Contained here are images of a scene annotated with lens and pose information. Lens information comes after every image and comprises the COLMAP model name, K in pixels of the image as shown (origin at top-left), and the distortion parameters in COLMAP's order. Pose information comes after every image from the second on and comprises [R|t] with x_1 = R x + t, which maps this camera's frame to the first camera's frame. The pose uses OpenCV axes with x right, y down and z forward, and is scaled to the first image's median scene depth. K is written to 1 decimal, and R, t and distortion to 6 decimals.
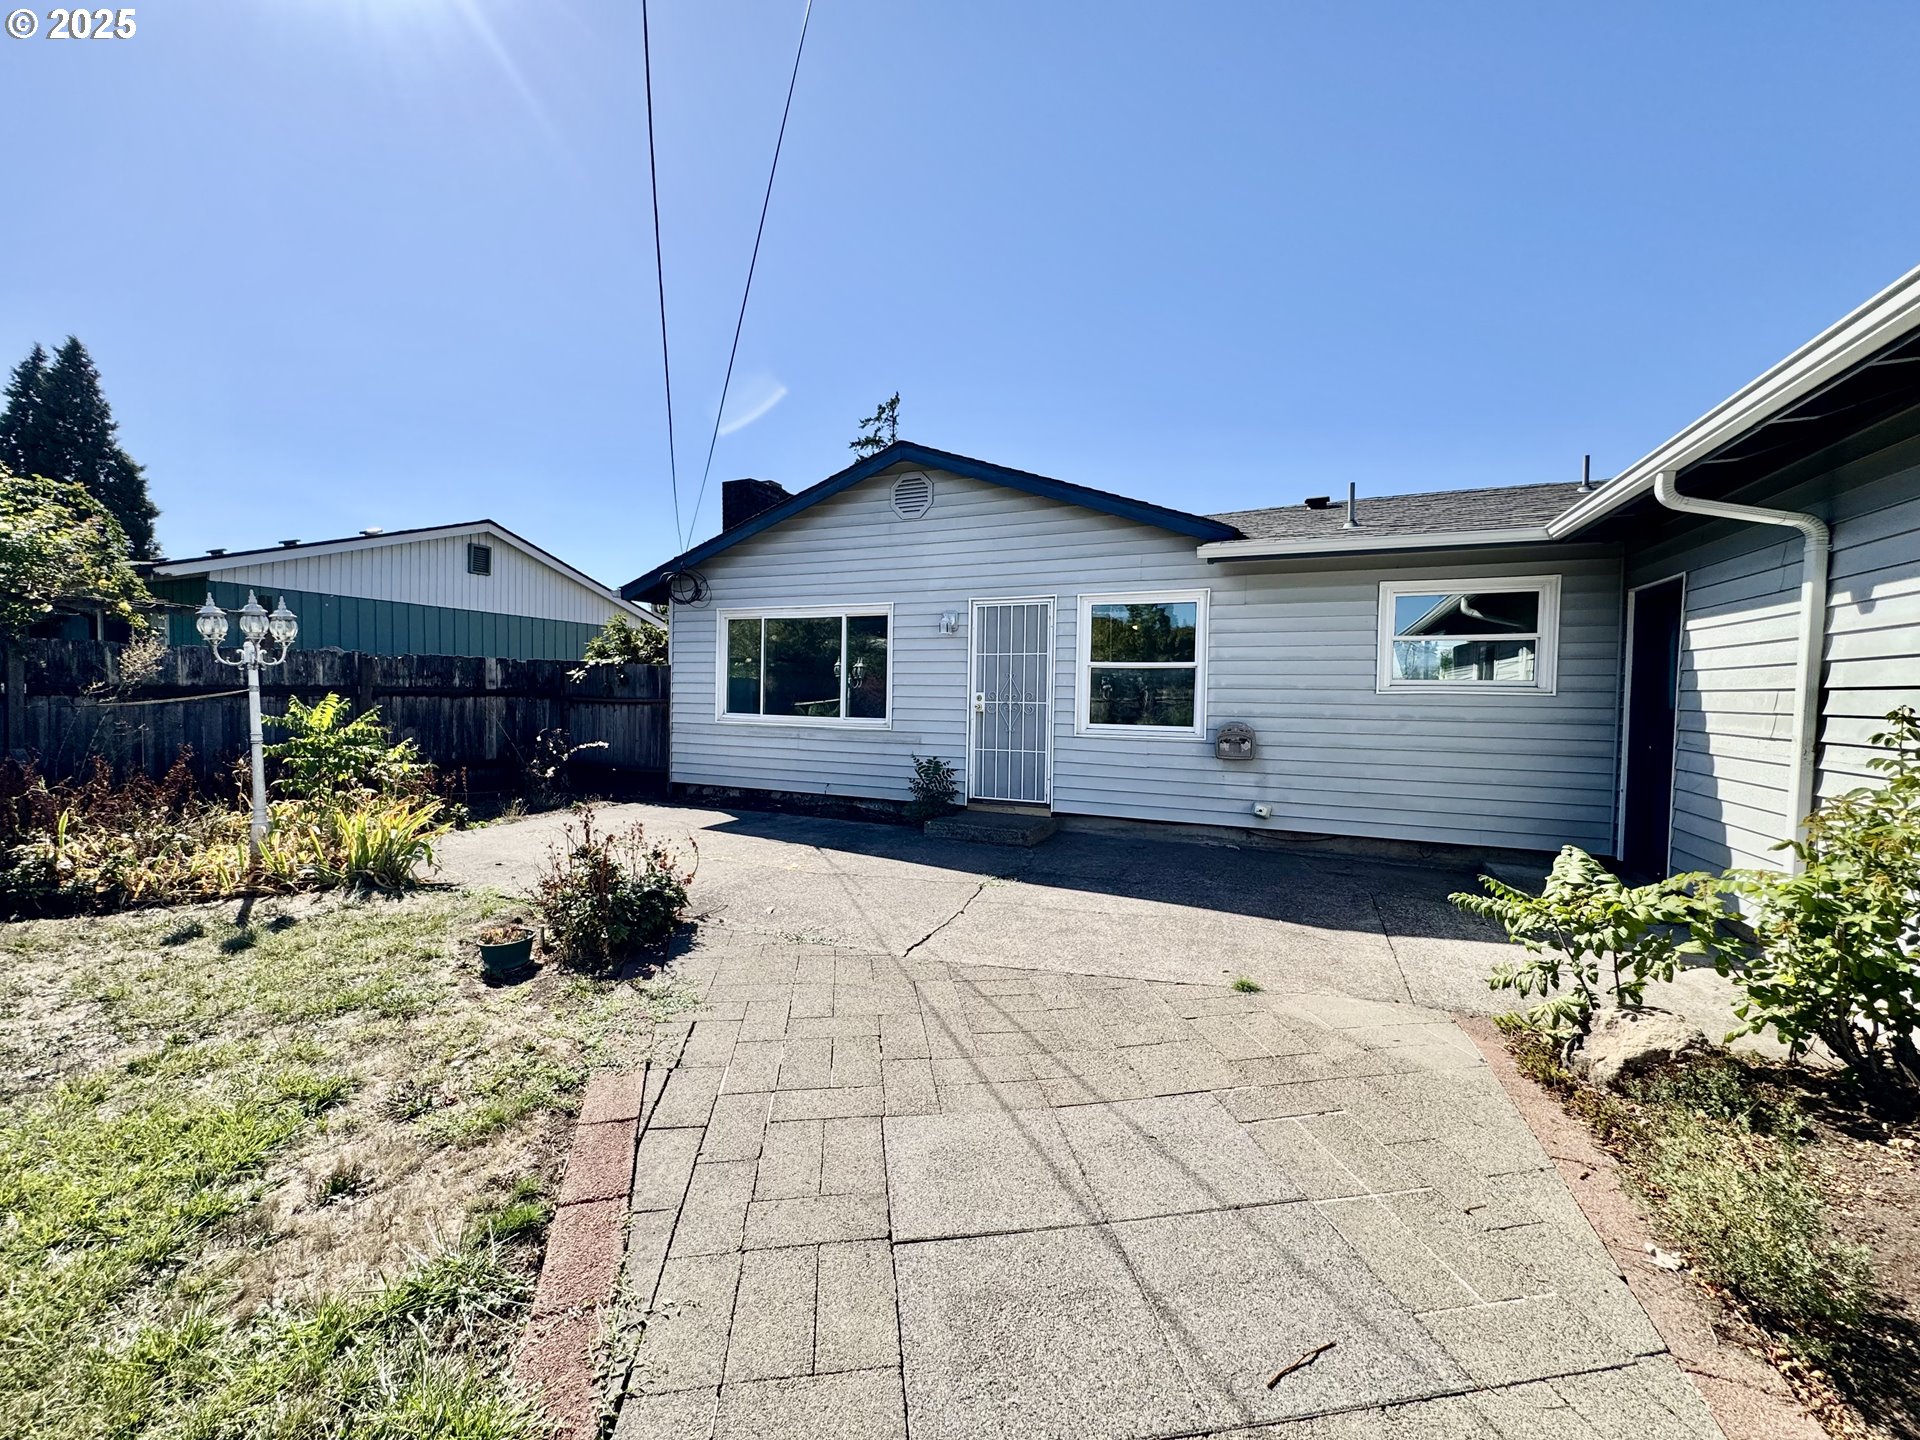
lens RADIAL K [[768.5, 0, 955.6], [0, 768.5, 729.6], [0, 0, 1]] dist [-0.002901, 0.000452]
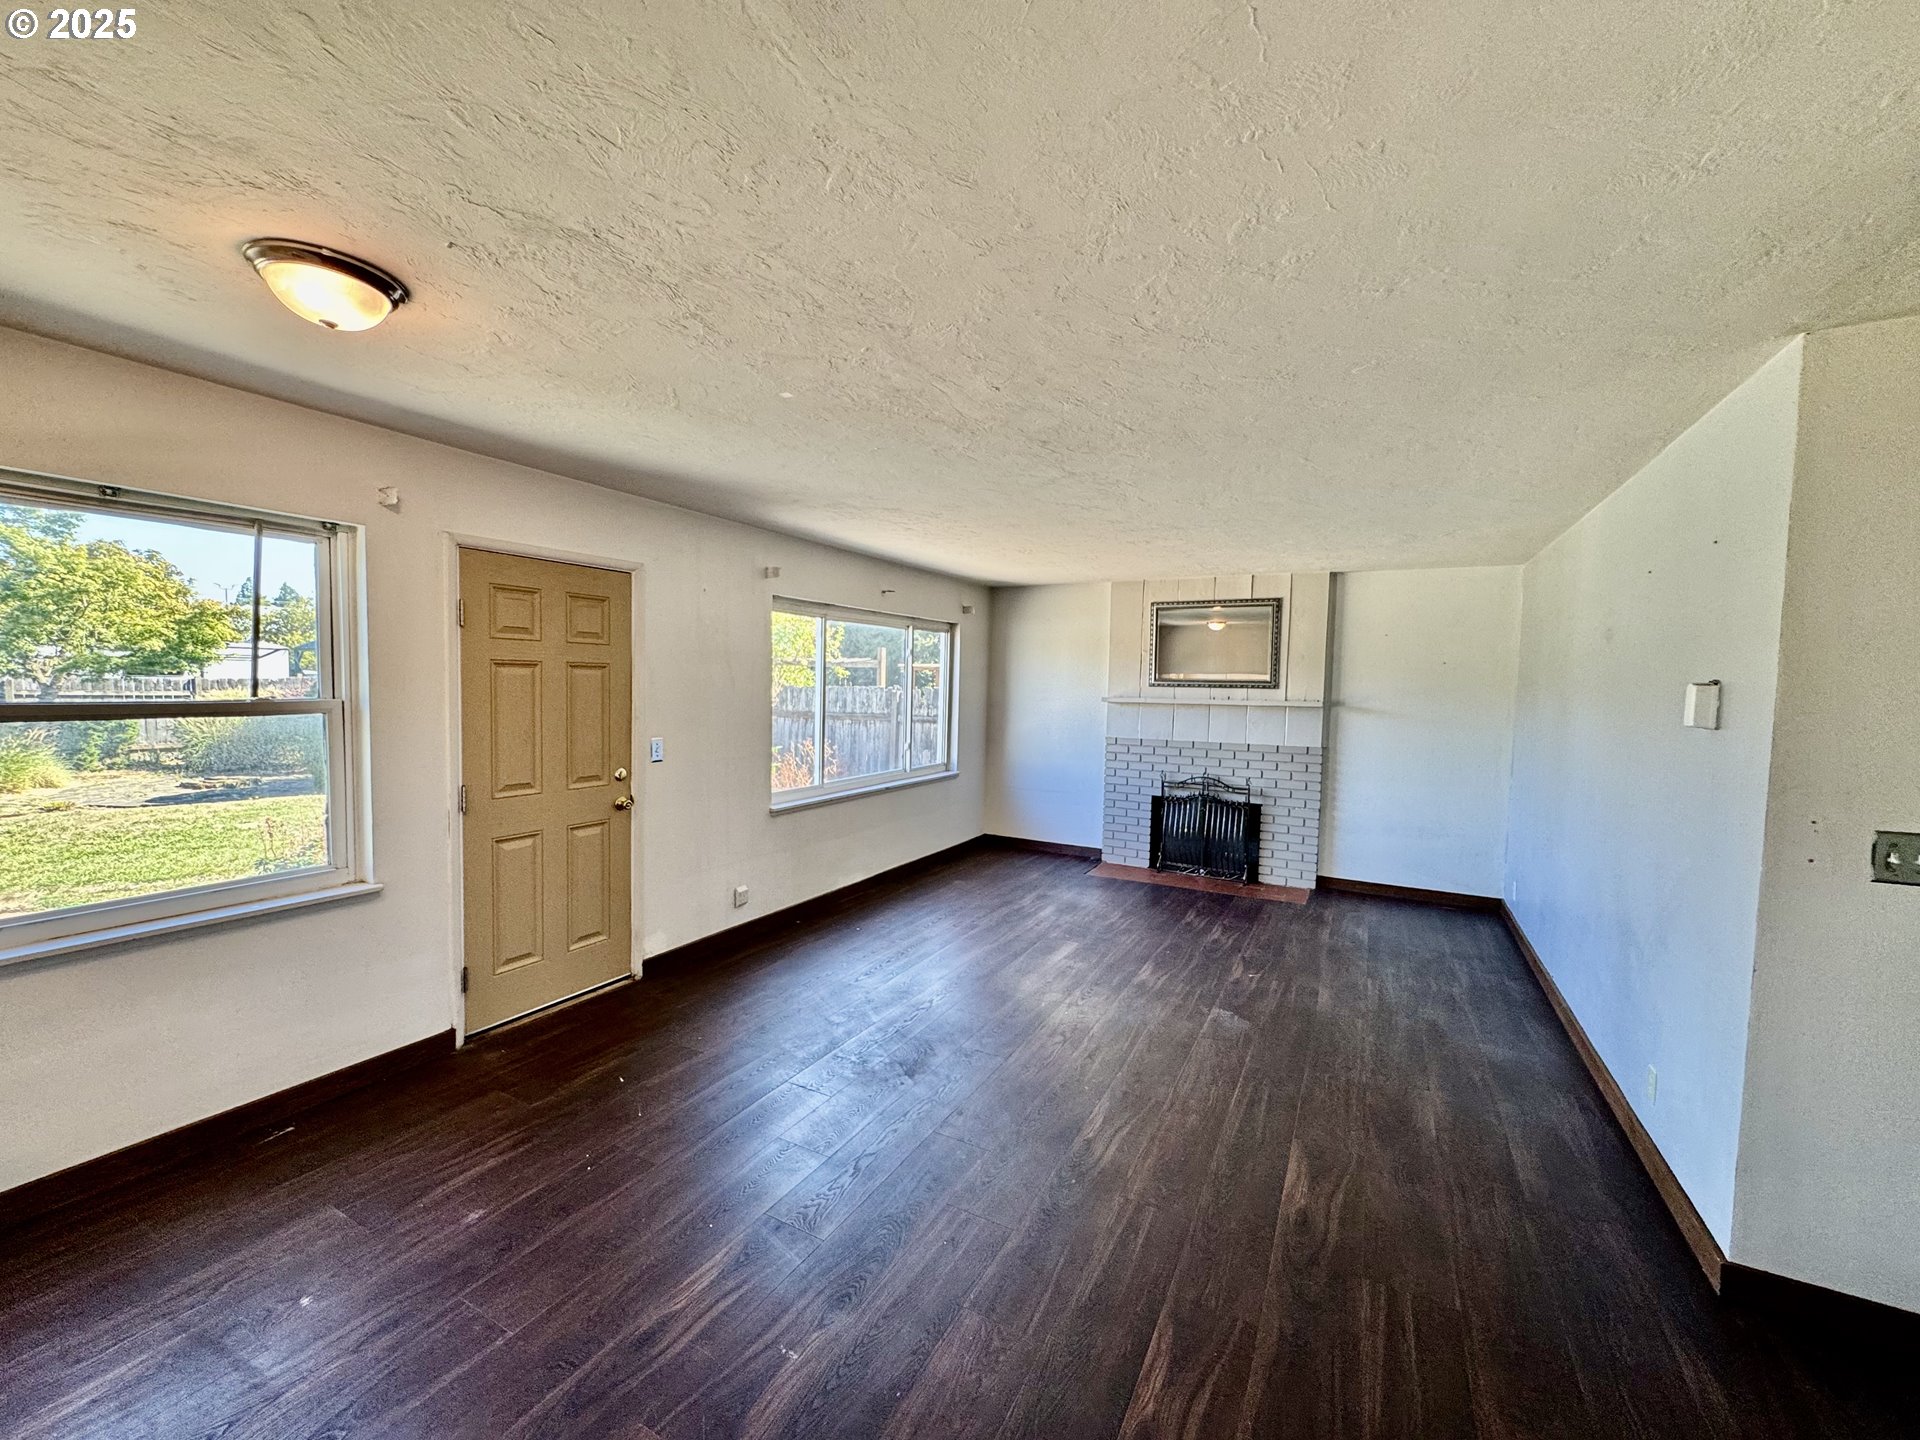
lens RADIAL K [[768.5, 0, 960.1], [0, 768.5, 723.2], [0, 0, 1]] dist [-0.002901, 0.000452]
pose [[-0.071368, 0.034163, -0.996865, 0.795245], [-0.066589, 0.997020, 0.038935, -0.166223], [0.995225, 0.069159, -0.068881, 2.024048]]
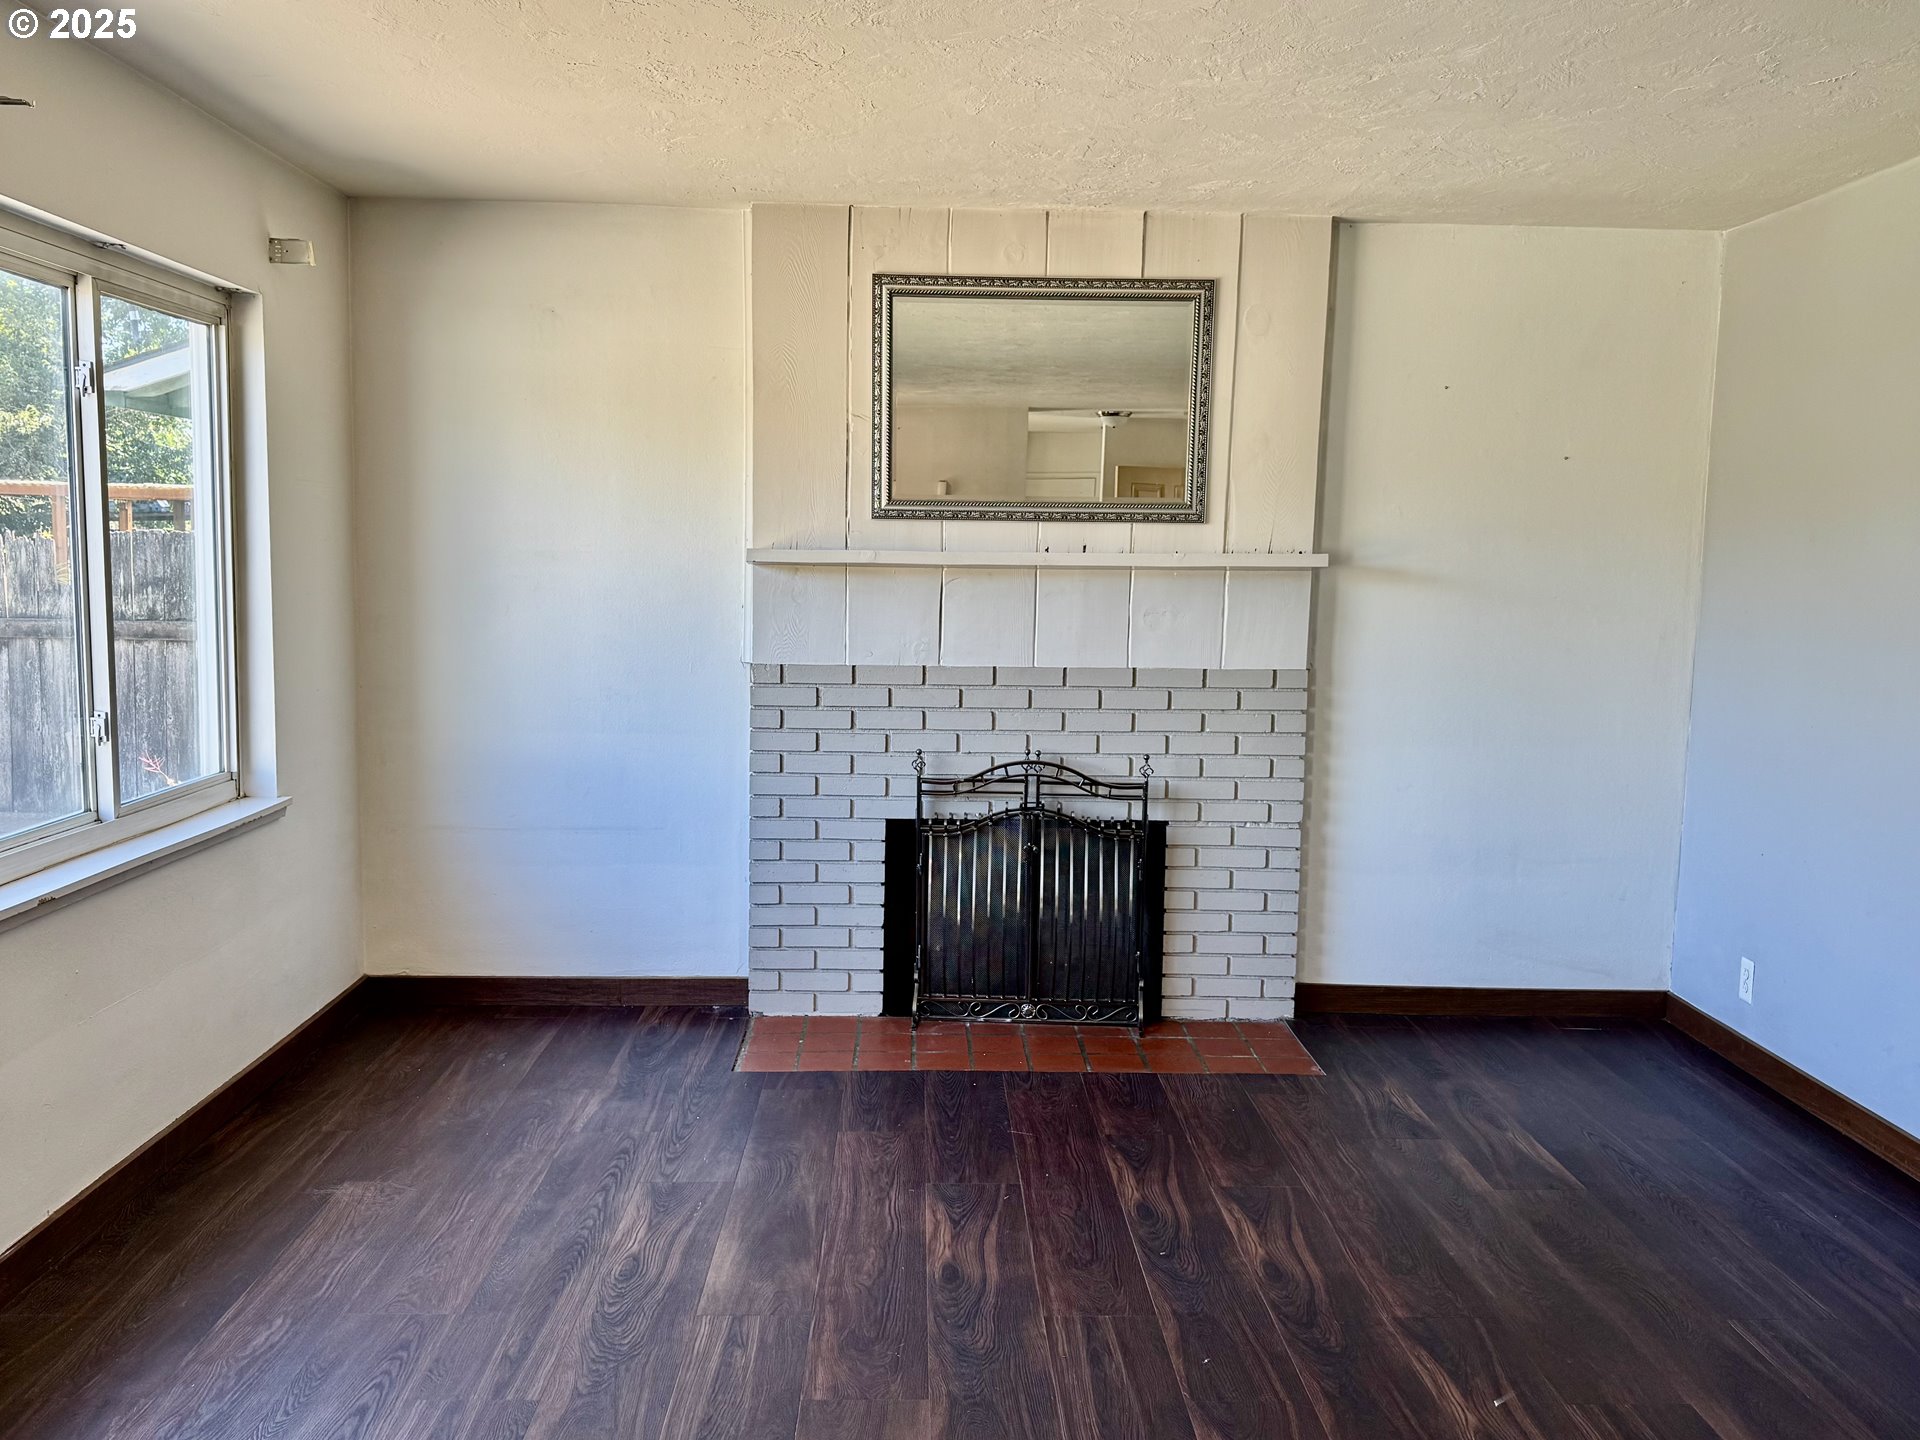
lens RADIAL K [[1499.3, 0, 962.5], [0, 1499.3, 729.3], [0, 0, 1]] dist [0.069466, -0.067464]
pose [[0.434872, 0.092915, -0.895686, 0.319776], [-0.050166, 0.995617, 0.078925, -0.145968], [0.899094, 0.010611, 0.437627, 1.901874]]
